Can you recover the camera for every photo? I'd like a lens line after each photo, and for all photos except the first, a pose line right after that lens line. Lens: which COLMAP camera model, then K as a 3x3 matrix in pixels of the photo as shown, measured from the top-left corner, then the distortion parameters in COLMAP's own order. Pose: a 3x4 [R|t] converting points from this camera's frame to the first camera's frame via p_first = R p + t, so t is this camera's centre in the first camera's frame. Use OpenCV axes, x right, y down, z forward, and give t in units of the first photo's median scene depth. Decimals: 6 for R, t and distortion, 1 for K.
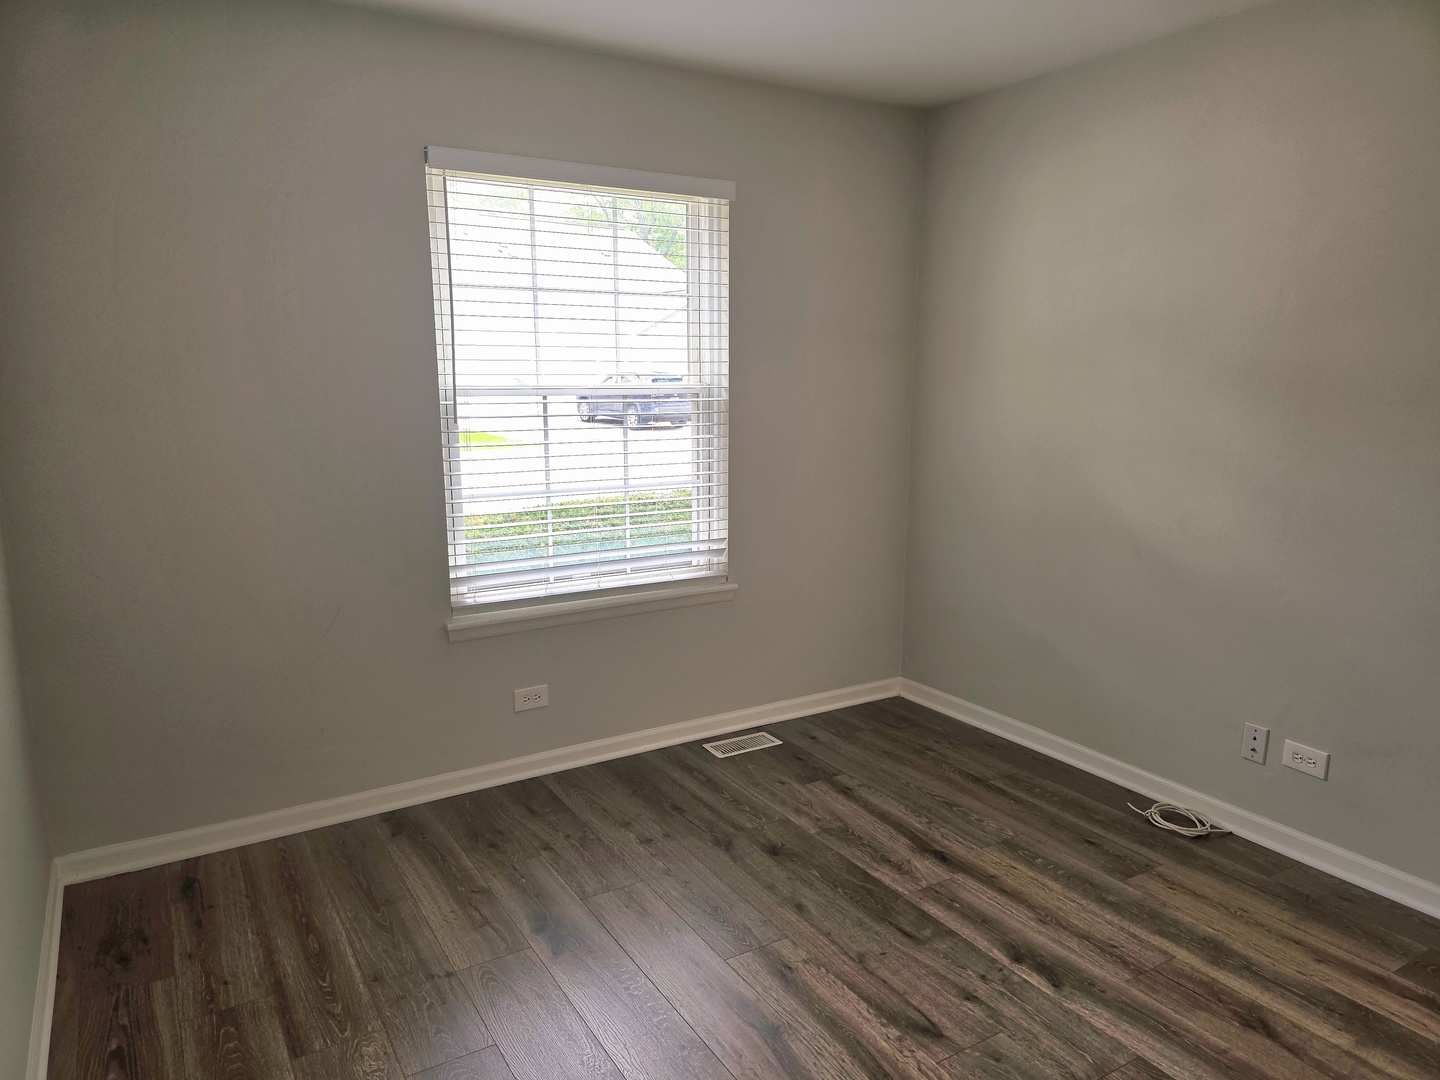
lens RADIAL K [[973.8, 0, 720.0], [0, 973.8, 540.0], [0, 0, 1]] dist [0.105151, -0.140739]
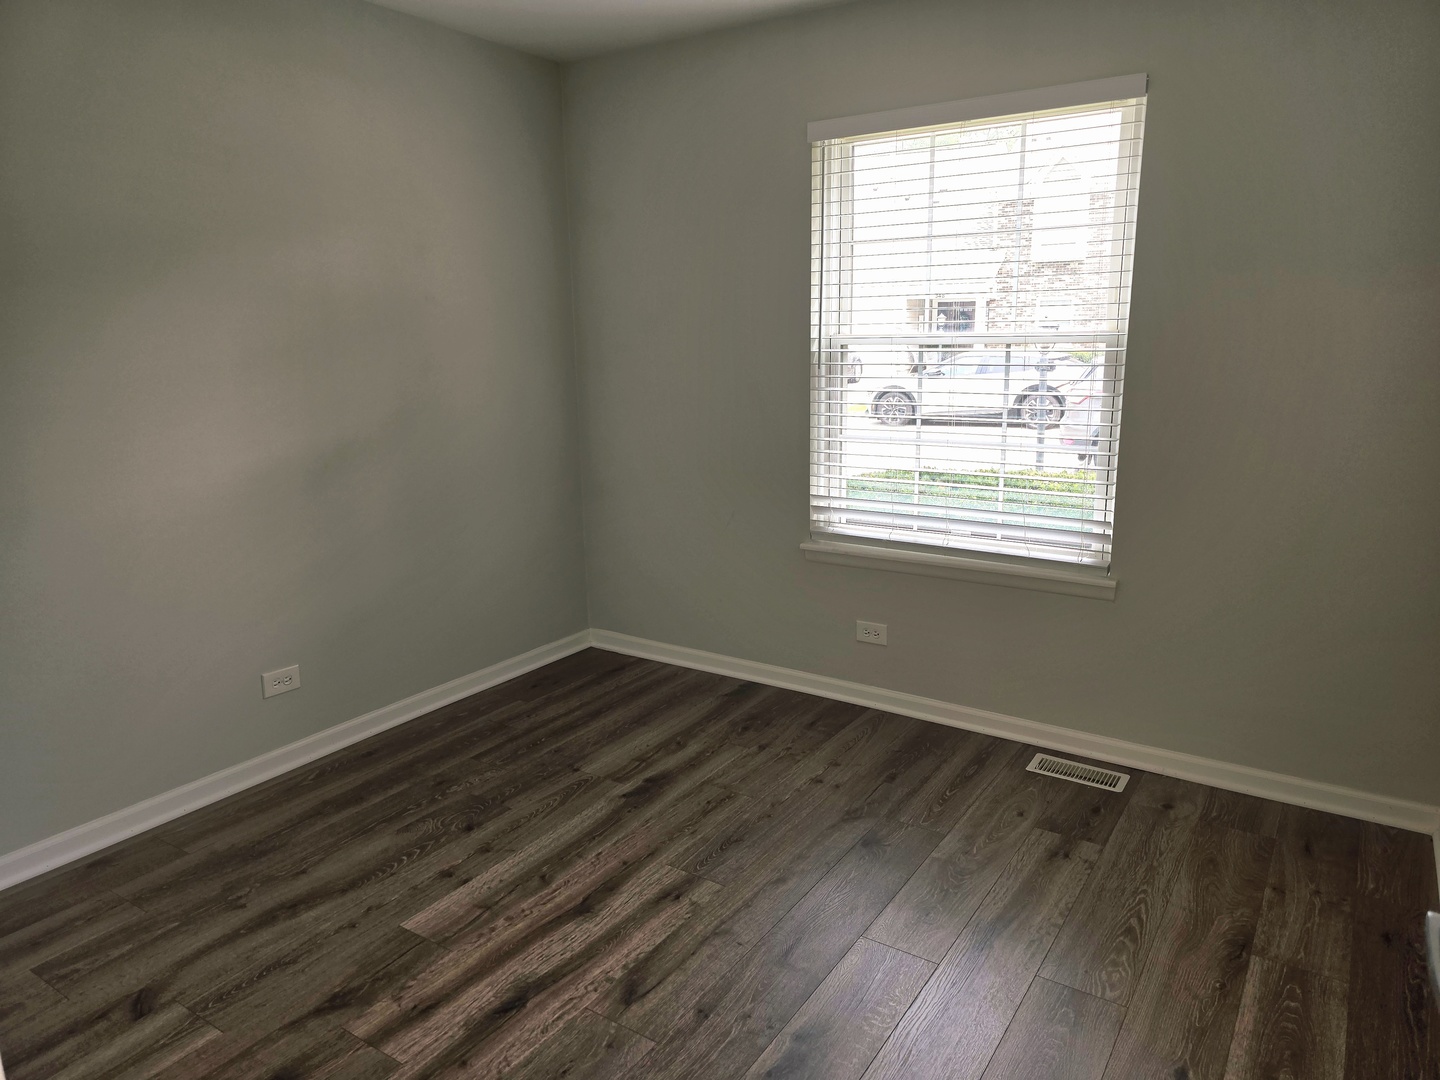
lens RADIAL K [[1024.1, 0, 800.4], [0, 1024.1, 537.3], [0, 0, 1]] dist [0.072771, -0.106349]
pose [[0.415215, 0.178578, -0.892024, 0.755387], [-0.138322, 0.981536, 0.132112, -0.076501], [0.899146, 0.068531, 0.432250, 0.453398]]
